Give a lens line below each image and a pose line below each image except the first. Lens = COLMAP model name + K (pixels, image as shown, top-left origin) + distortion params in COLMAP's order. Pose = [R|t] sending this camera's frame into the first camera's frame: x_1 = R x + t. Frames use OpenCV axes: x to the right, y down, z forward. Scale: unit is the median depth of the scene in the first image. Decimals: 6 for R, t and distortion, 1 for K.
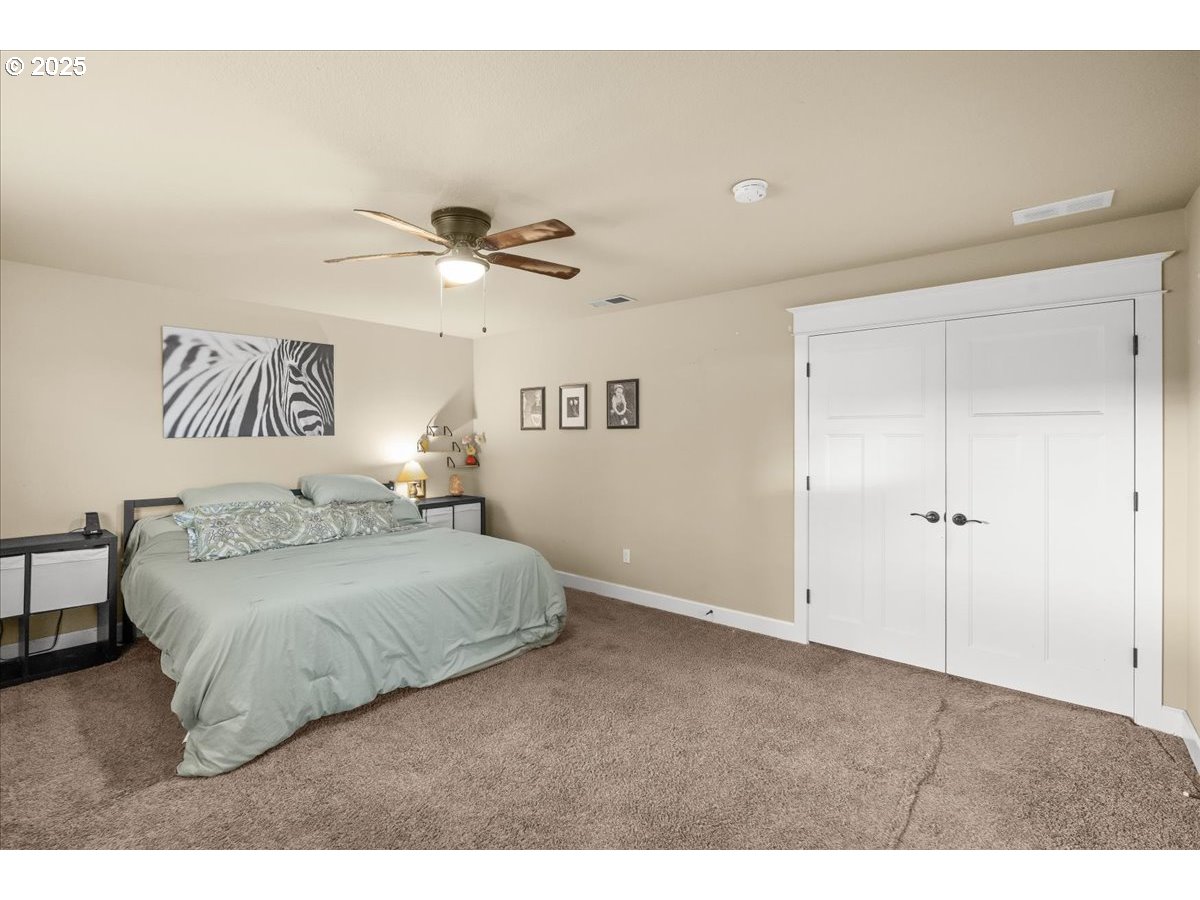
lens RADIAL K [[530.4, 0, 603.8], [0, 530.4, 427.2], [0, 0, 1]] dist [-0.003805, -0.000314]
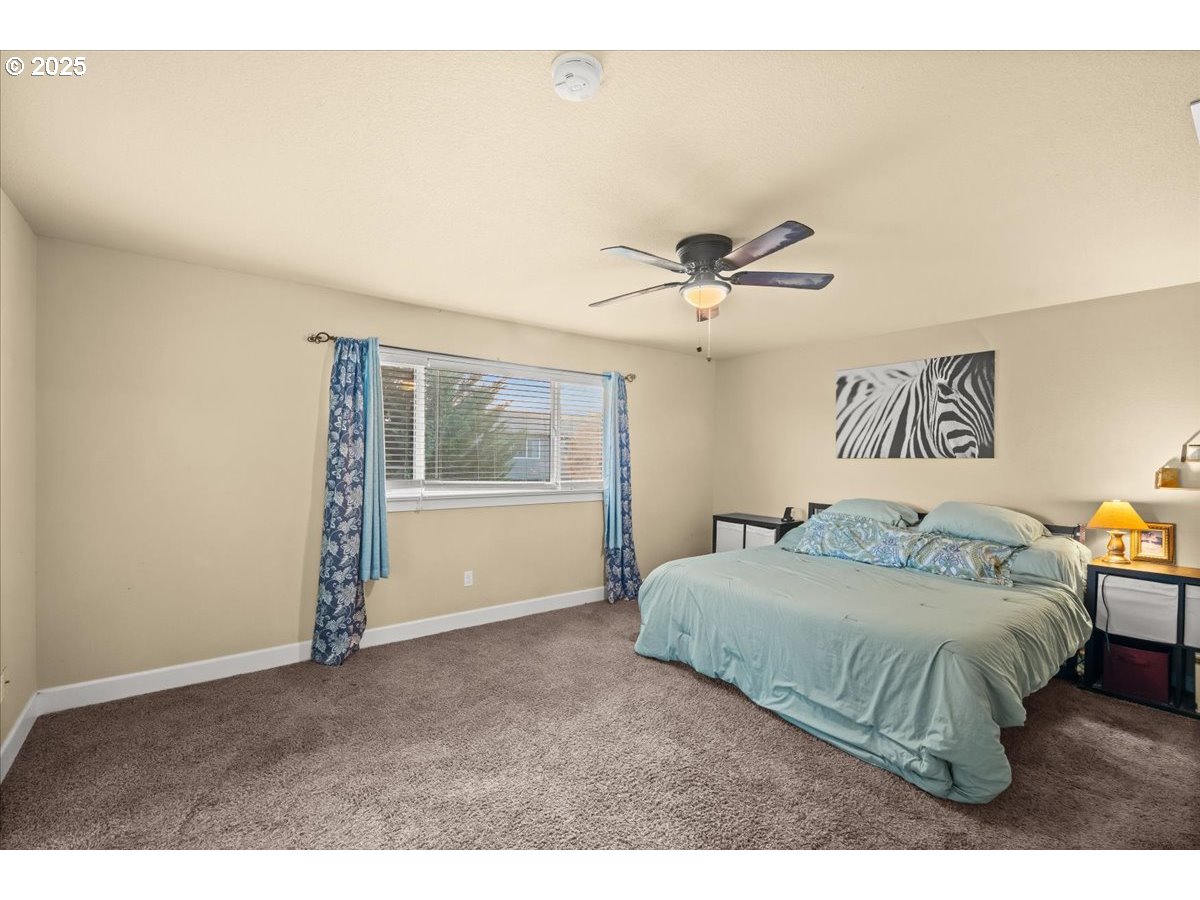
lens RADIAL K [[530.4, 0, 599.9], [0, 530.4, 454.7], [0, 0, 1]] dist [-0.003805, -0.000314]
pose [[-0.211072, 0.001052, -0.977470, 0.485283], [0.002945, 0.999996, 0.000441, 0.008702], [0.977466, -0.002785, -0.211075, 0.623496]]
